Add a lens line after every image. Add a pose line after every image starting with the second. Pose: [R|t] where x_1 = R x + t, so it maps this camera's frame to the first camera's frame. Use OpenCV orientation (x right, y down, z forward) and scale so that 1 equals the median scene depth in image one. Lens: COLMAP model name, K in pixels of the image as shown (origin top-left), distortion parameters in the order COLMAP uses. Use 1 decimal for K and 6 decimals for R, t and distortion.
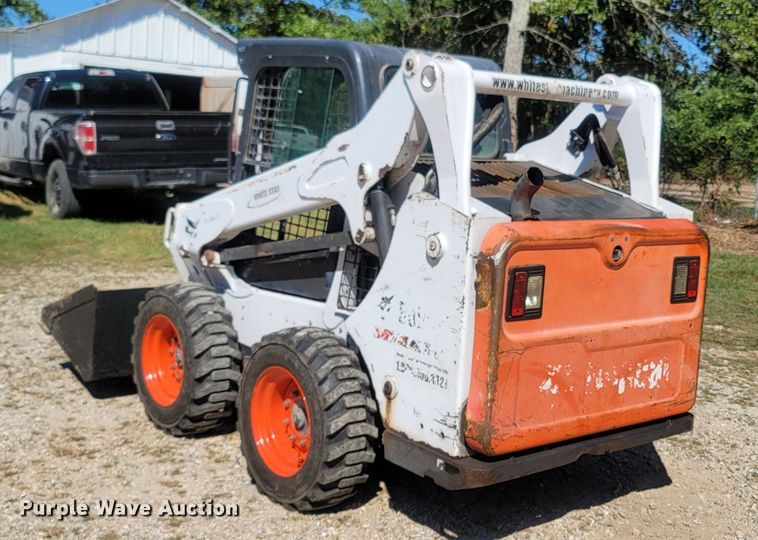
lens RADIAL K [[965.8, 0, 377.6], [0, 965.8, 246.8], [0, 0, 1]] dist [0.018800, 0.027715]
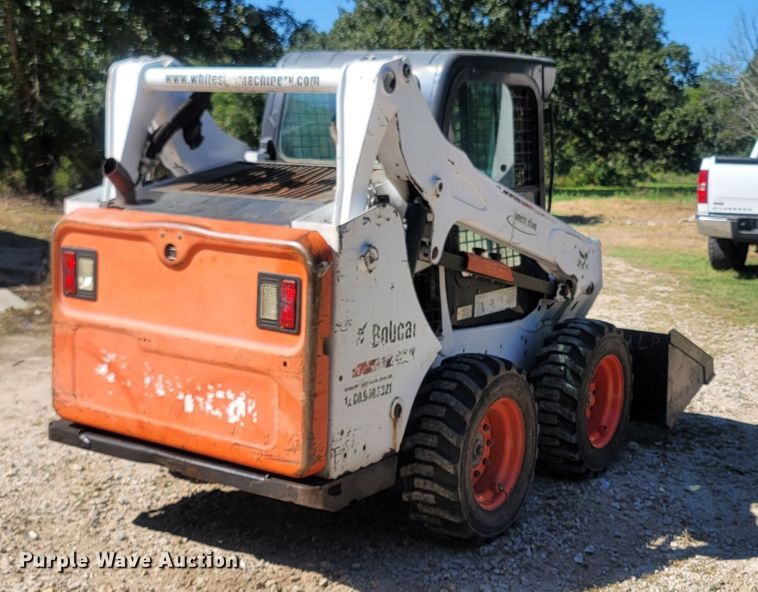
lens RADIAL K [[1078.1, 0, 391.3], [0, 1078.1, 293.9], [0, 0, 1]] dist [0.004775, 0.003772]
pose [[0.338156, 0.092817, -0.936502, 1.244422], [-0.136424, 0.989448, 0.048804, -0.031506], [0.931149, 0.111258, 0.347250, 0.815509]]
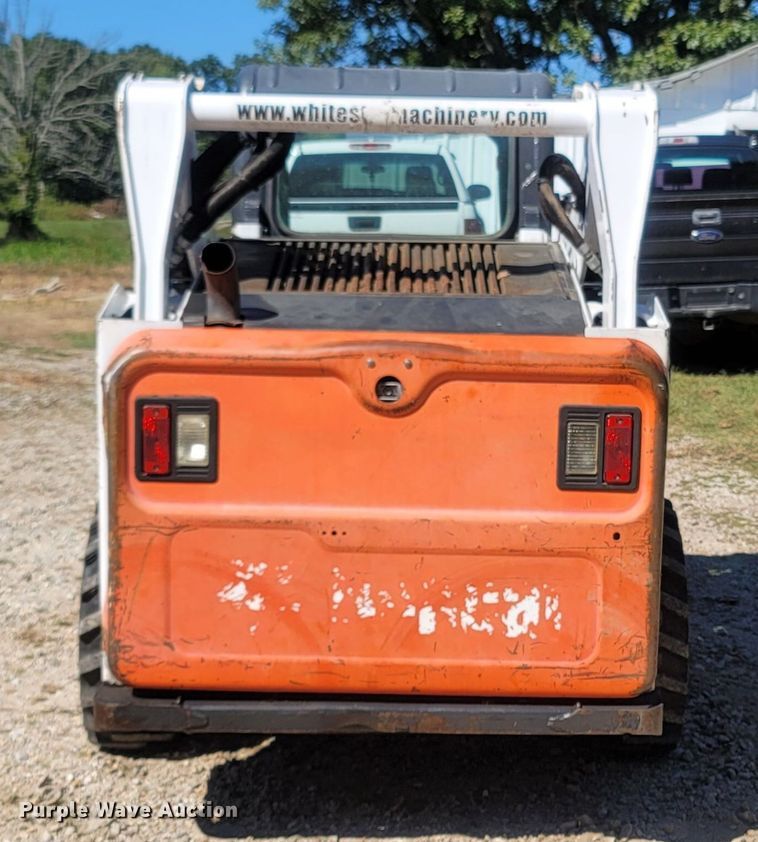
lens RADIAL K [[1550.6, 0, 379.0], [0, 1550.6, 421.0], [0, 0, 1]] dist [0.012197, 0.095463]
pose [[0.785862, 0.048405, -0.616505, 0.796274], [-0.050536, 0.998624, 0.013988, 0.012906], [0.616334, 0.020163, 0.787227, 0.248696]]
